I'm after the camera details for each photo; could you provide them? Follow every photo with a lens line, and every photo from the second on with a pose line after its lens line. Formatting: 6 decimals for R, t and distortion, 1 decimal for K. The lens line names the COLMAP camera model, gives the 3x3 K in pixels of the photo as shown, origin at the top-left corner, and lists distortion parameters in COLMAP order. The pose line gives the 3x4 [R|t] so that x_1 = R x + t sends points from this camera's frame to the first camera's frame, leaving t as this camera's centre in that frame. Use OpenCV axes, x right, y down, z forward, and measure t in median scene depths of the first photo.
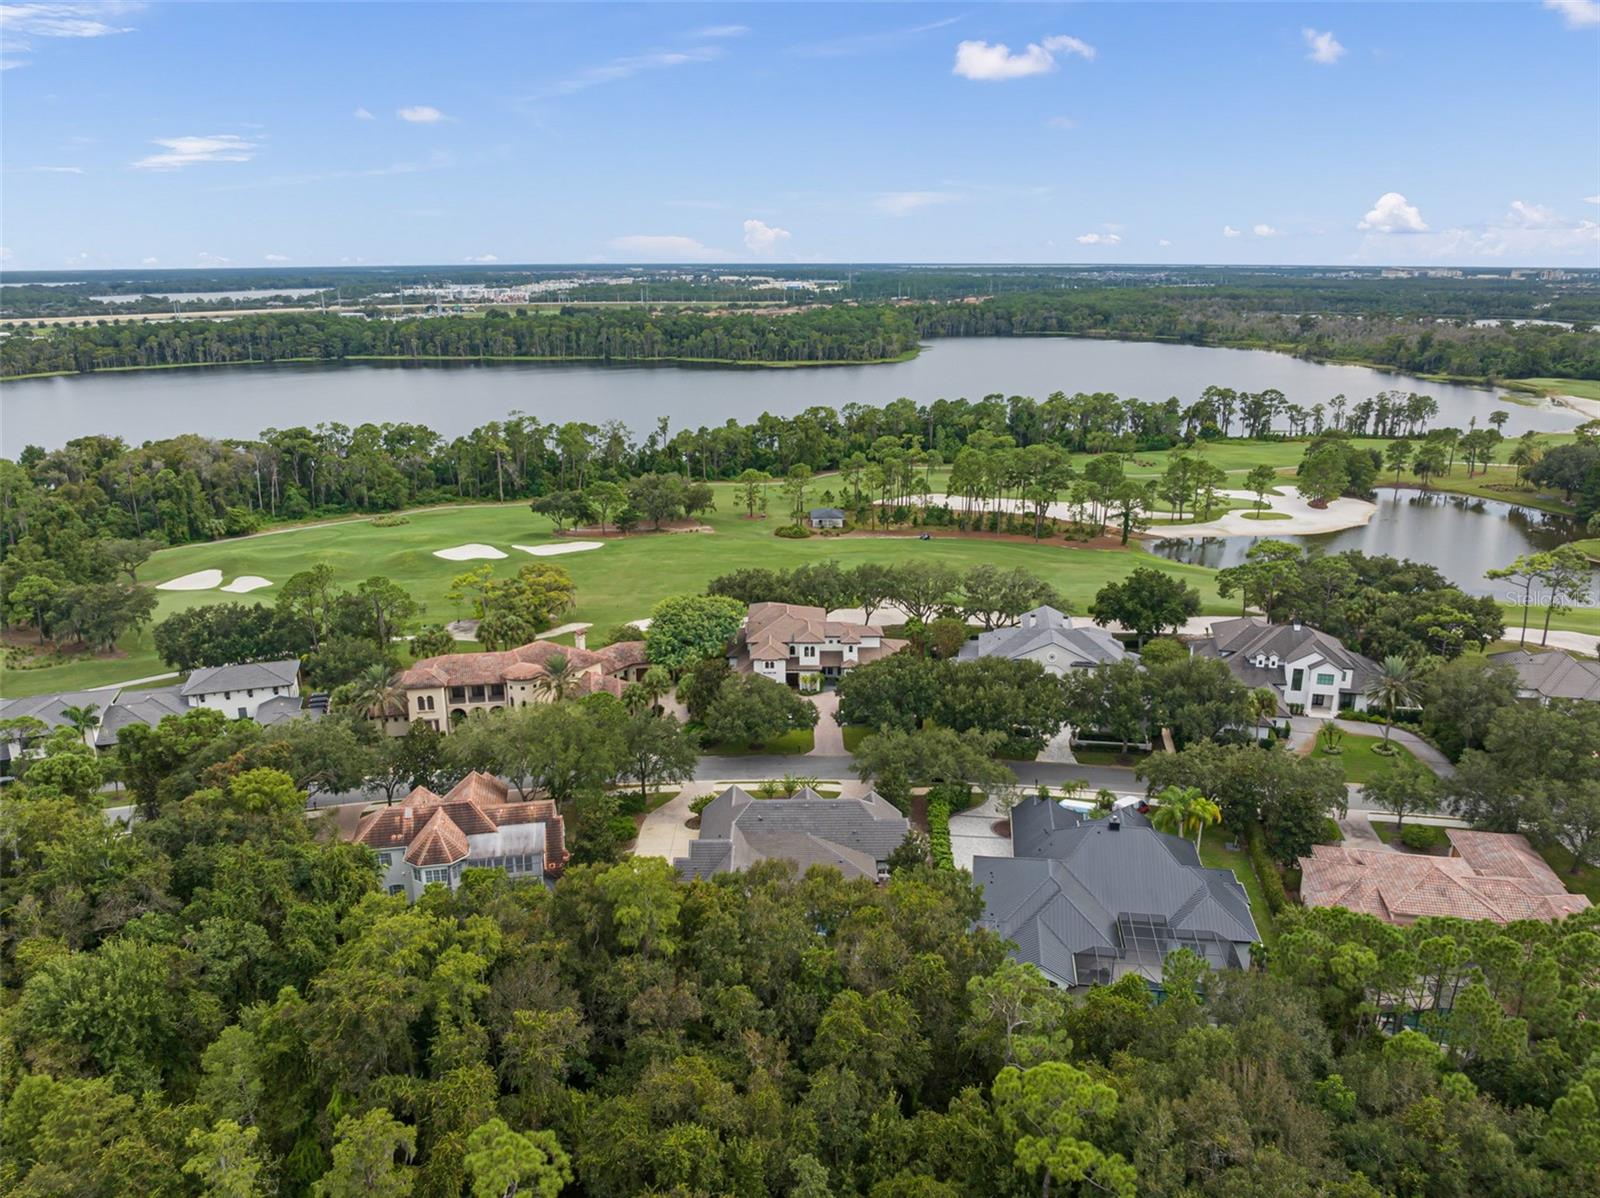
lens RADIAL K [[1118.3, 0, 802.0], [0, 1118.3, 603.4], [0, 0, 1]] dist [-0.041712, 0.014666]
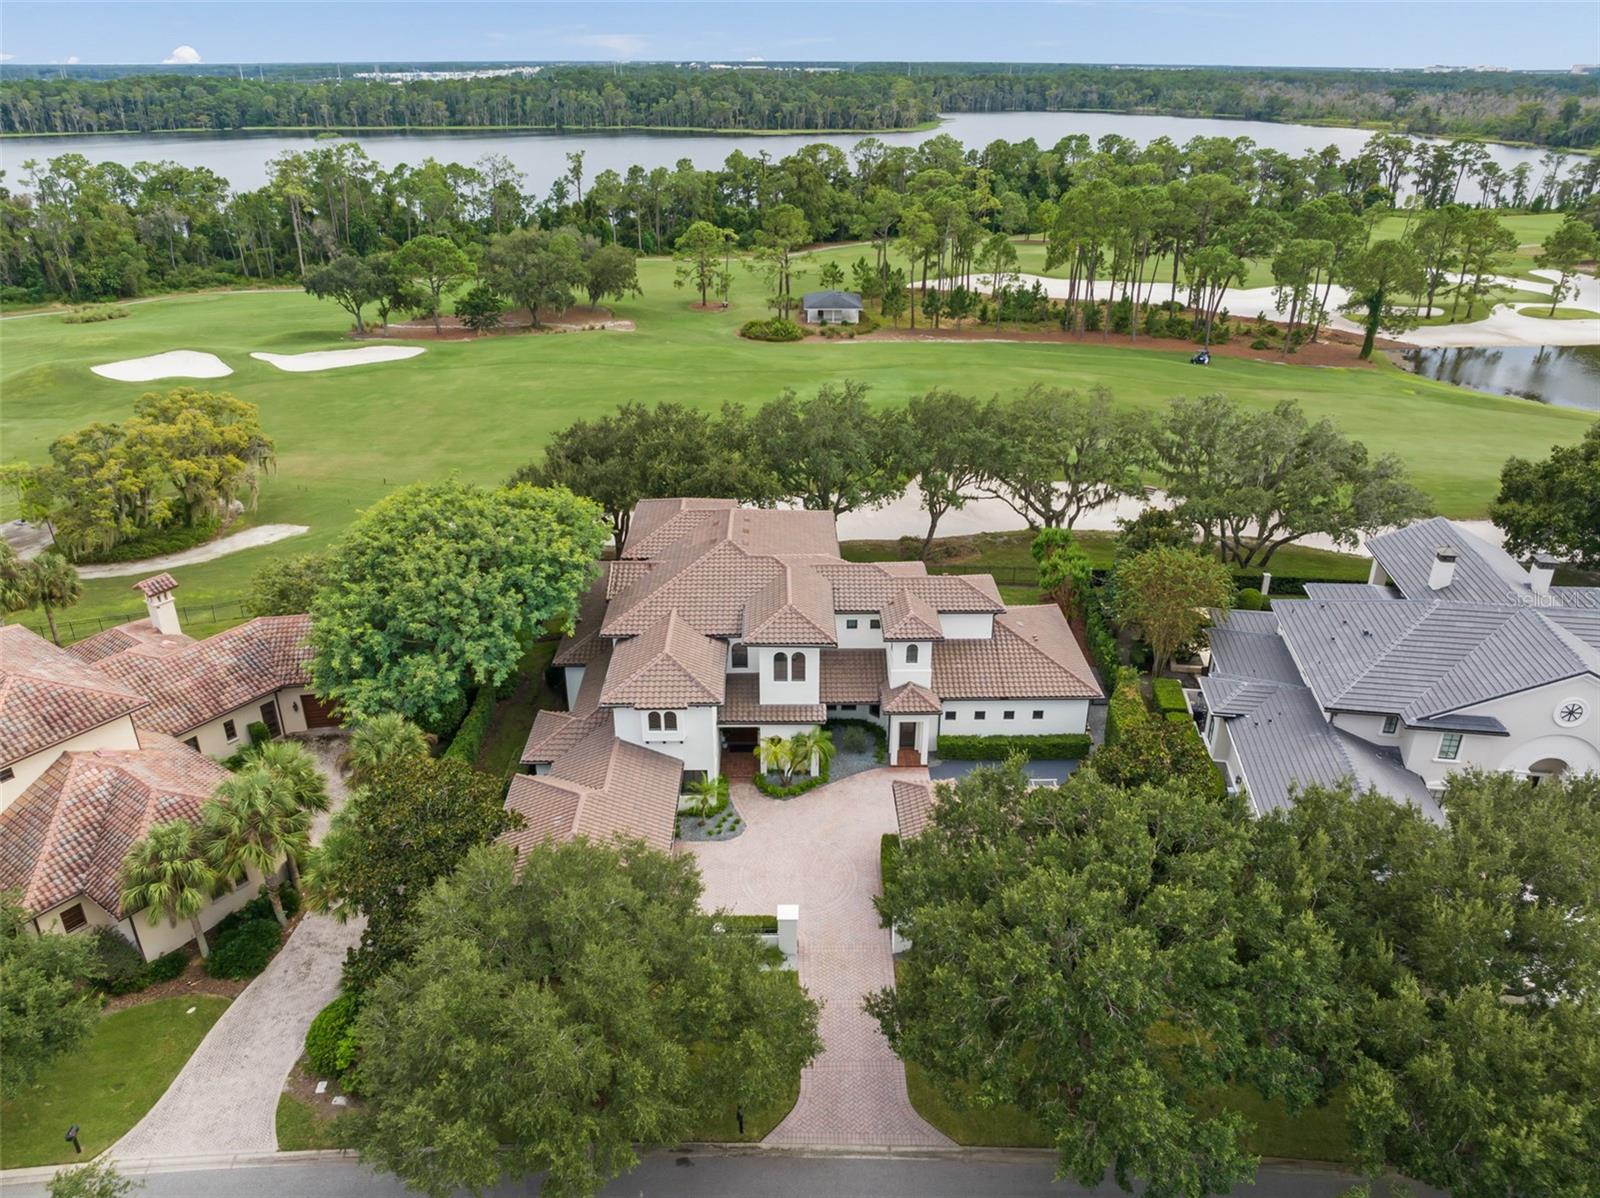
lens RADIAL K [[1118.3, 0, 801.2], [0, 1118.3, 607.2], [0, 0, 1]] dist [-0.041712, 0.014666]
pose [[0.999987, 0.004395, 0.002598, 0.005297], [-0.004758, 0.986730, 0.162302, -0.016157], [-0.001851, -0.162312, 0.986738, 0.389946]]
